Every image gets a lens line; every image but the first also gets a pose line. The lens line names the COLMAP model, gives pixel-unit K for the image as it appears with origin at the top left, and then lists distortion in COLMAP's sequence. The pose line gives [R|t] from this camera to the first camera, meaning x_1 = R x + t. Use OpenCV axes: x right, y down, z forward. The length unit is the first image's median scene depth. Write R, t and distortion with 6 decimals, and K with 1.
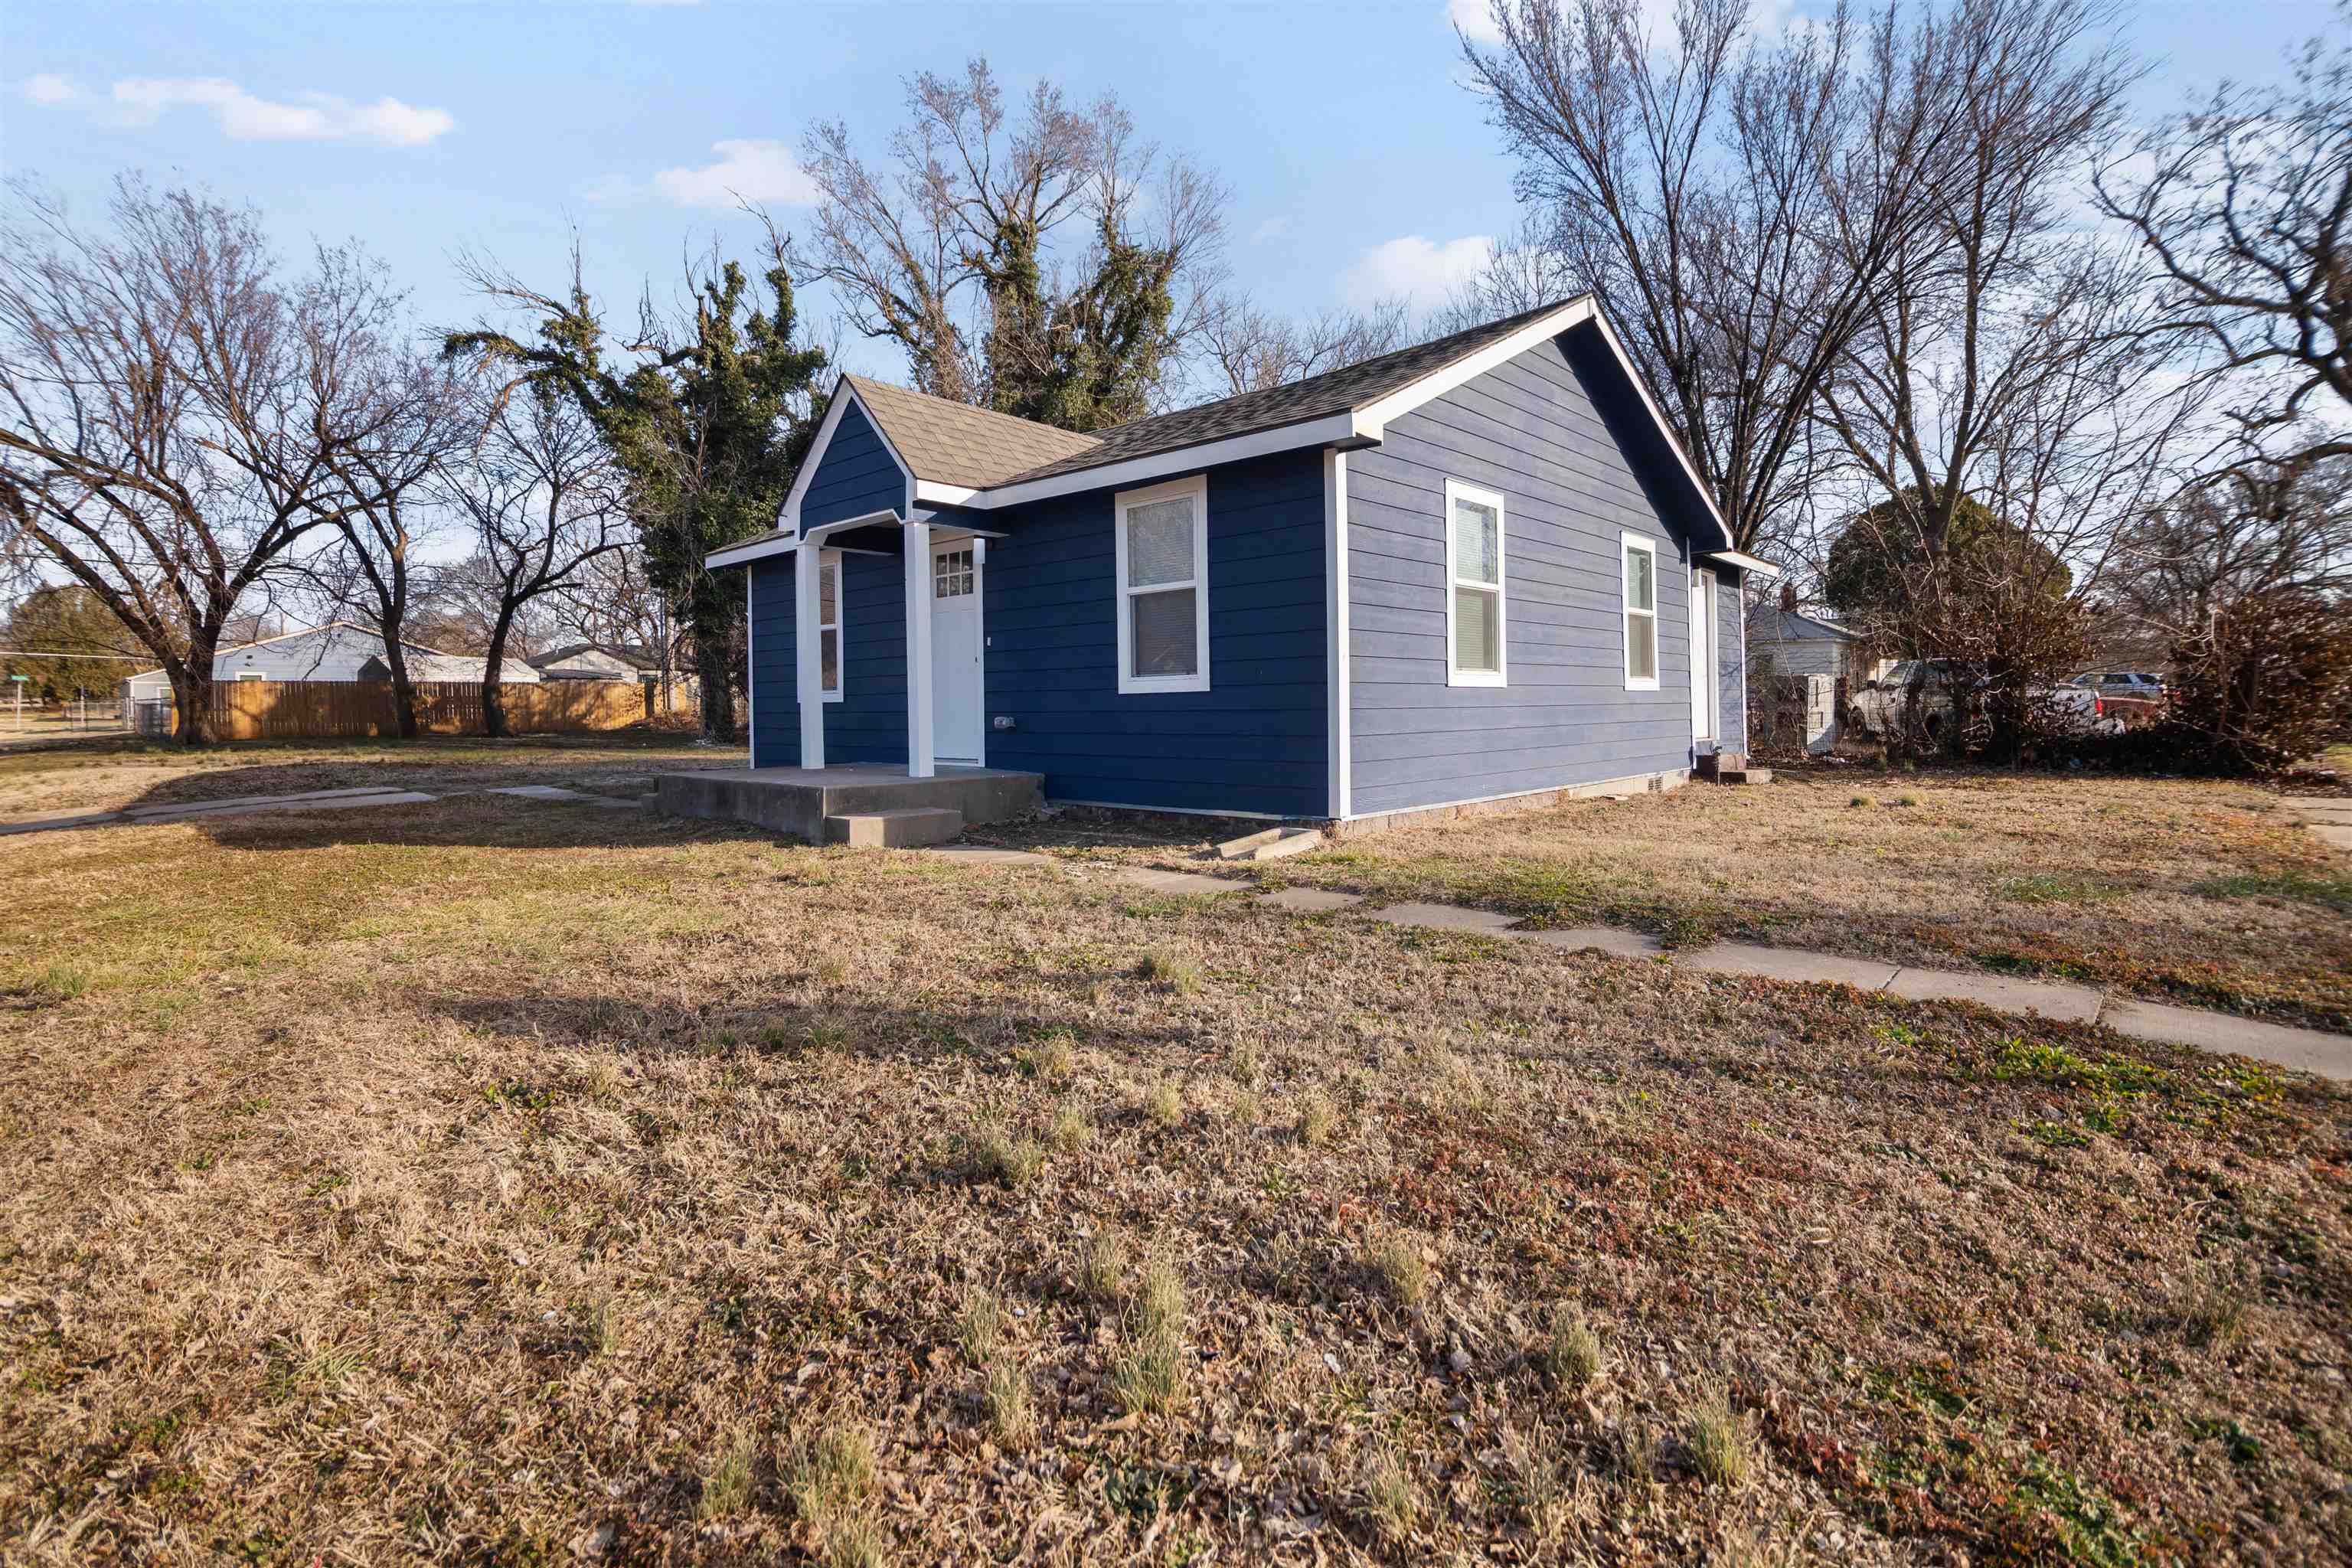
lens RADIAL K [[1101.7, 0, 1176.5], [0, 1101.7, 699.1], [0, 0, 1]] dist [-0.013141, -0.000104]
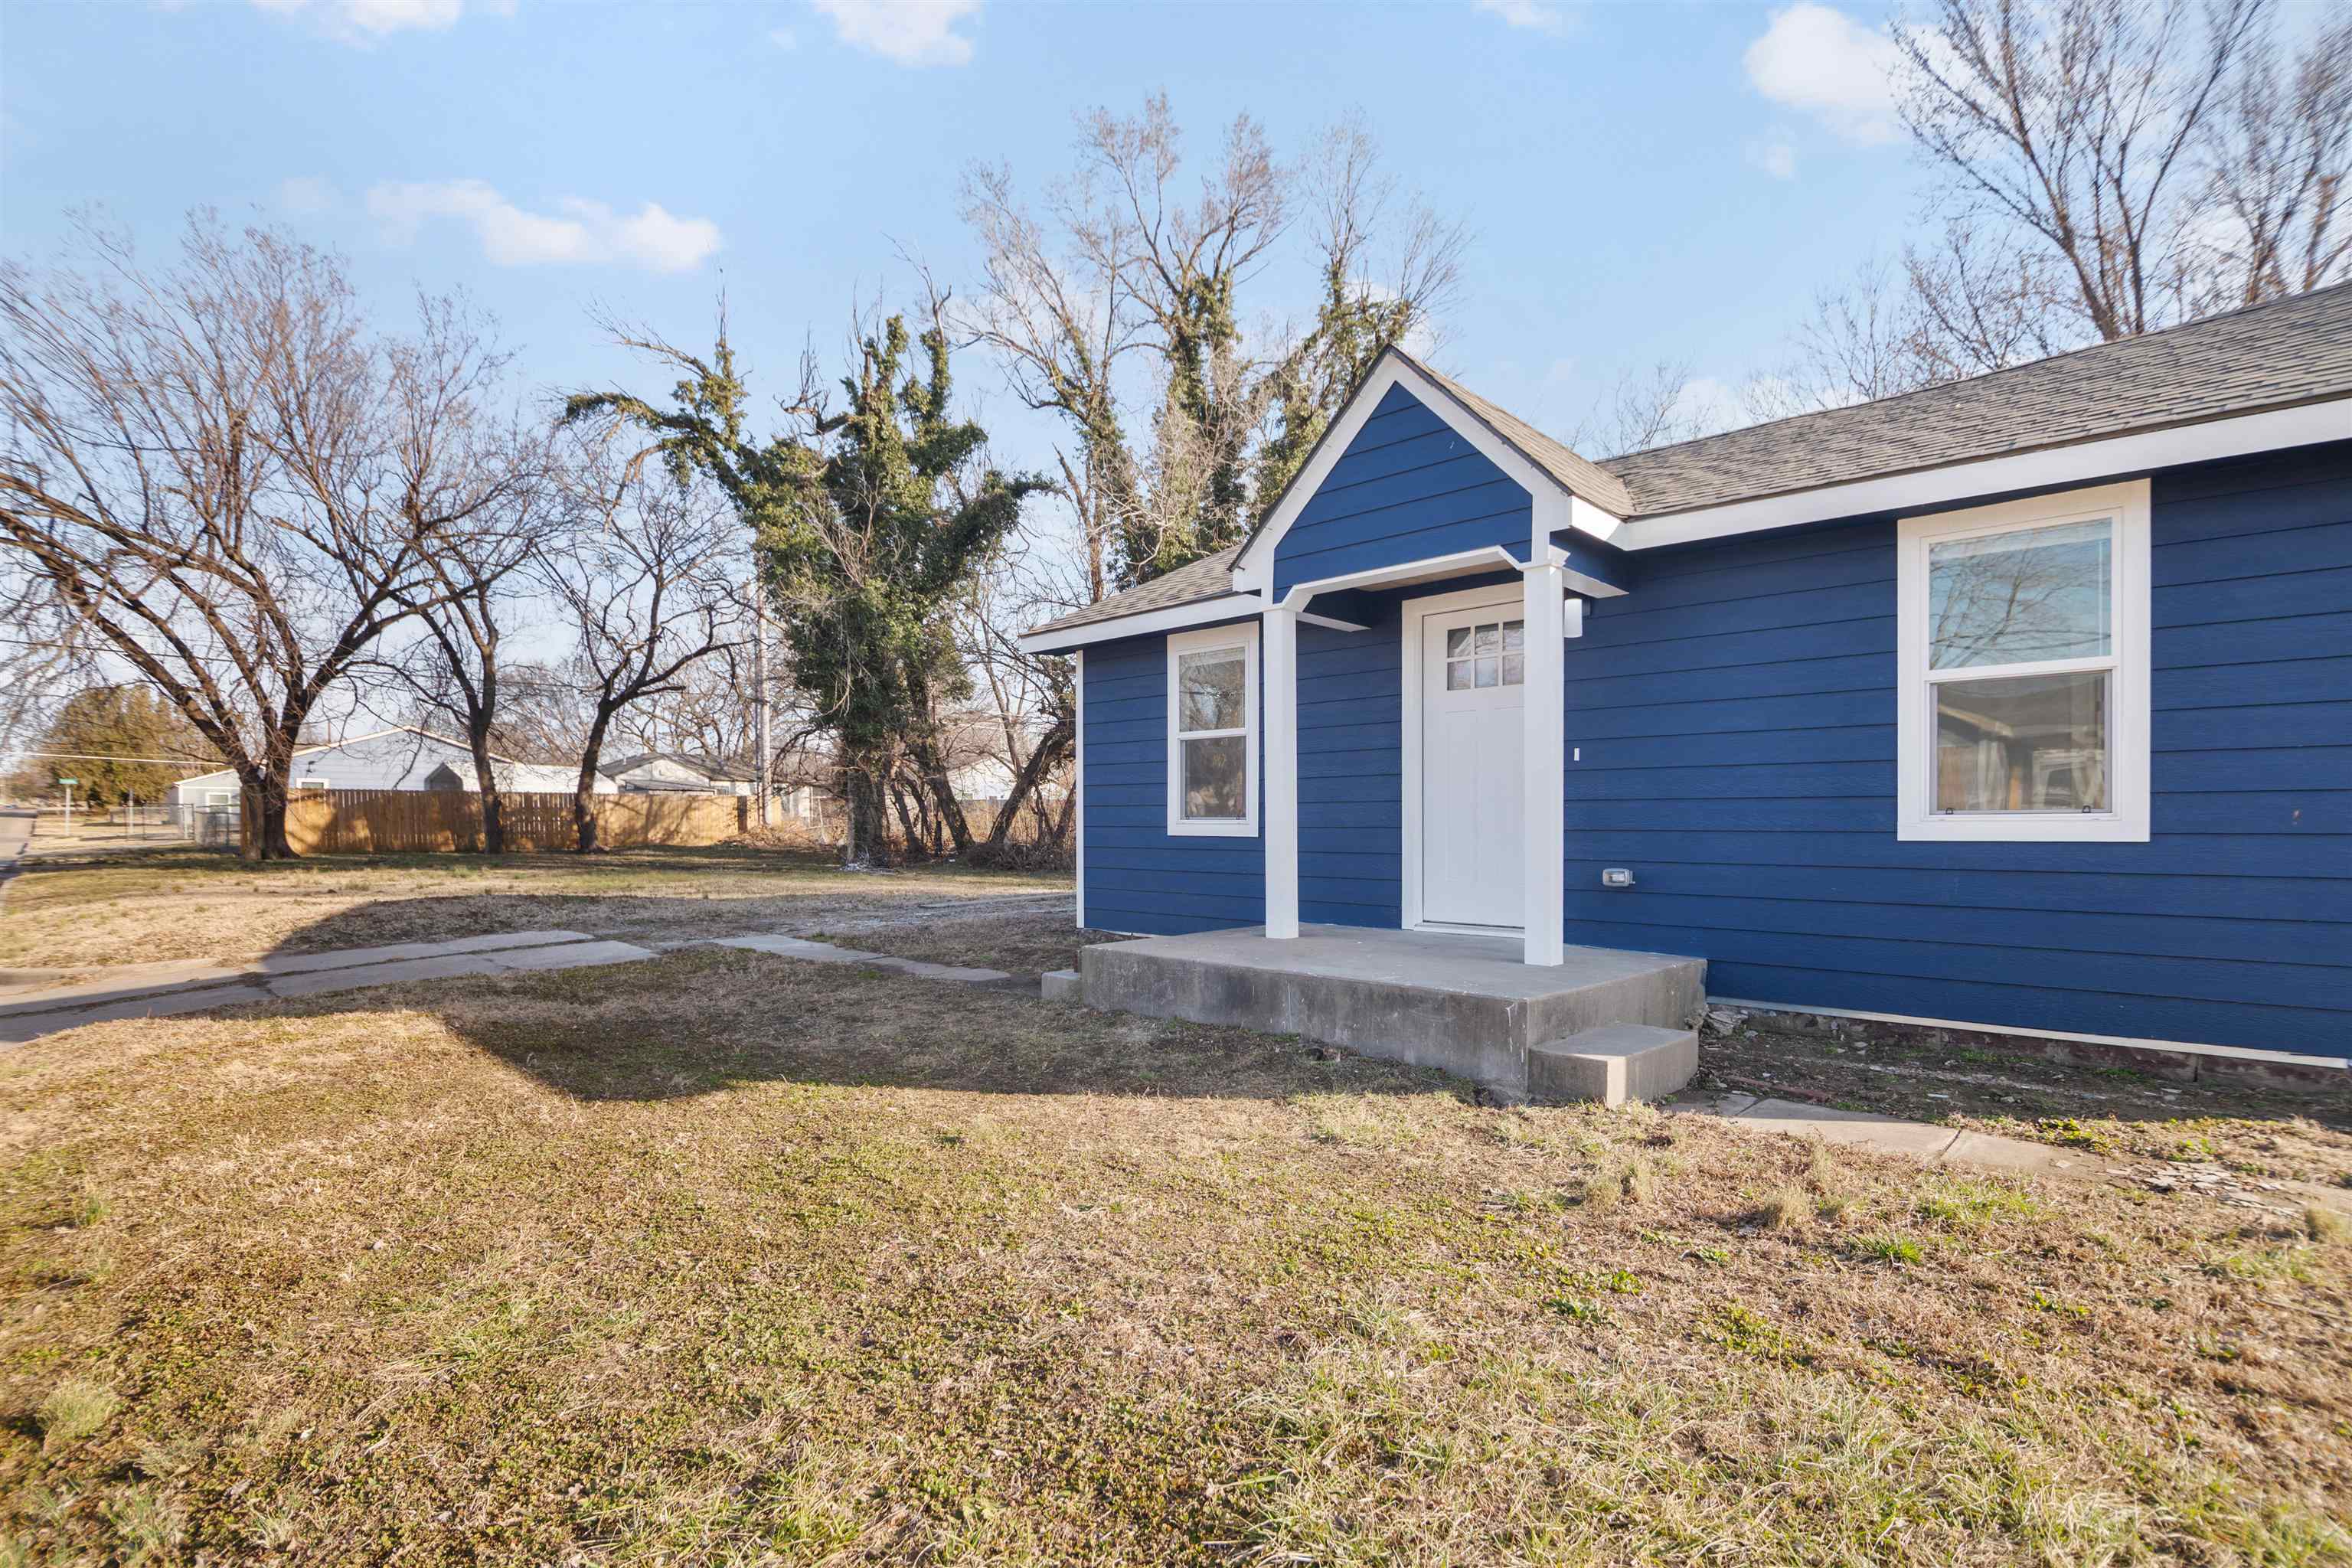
lens RADIAL K [[1085.8, 0, 1175.8], [0, 1085.8, 829.3], [0, 0, 1]] dist [-0.000363, -0.005662]
pose [[0.999828, 0.012249, -0.013945, -0.148534], [-0.012061, 0.999836, 0.013476, -0.004705], [0.014108, -0.013305, 0.999812, 0.122909]]
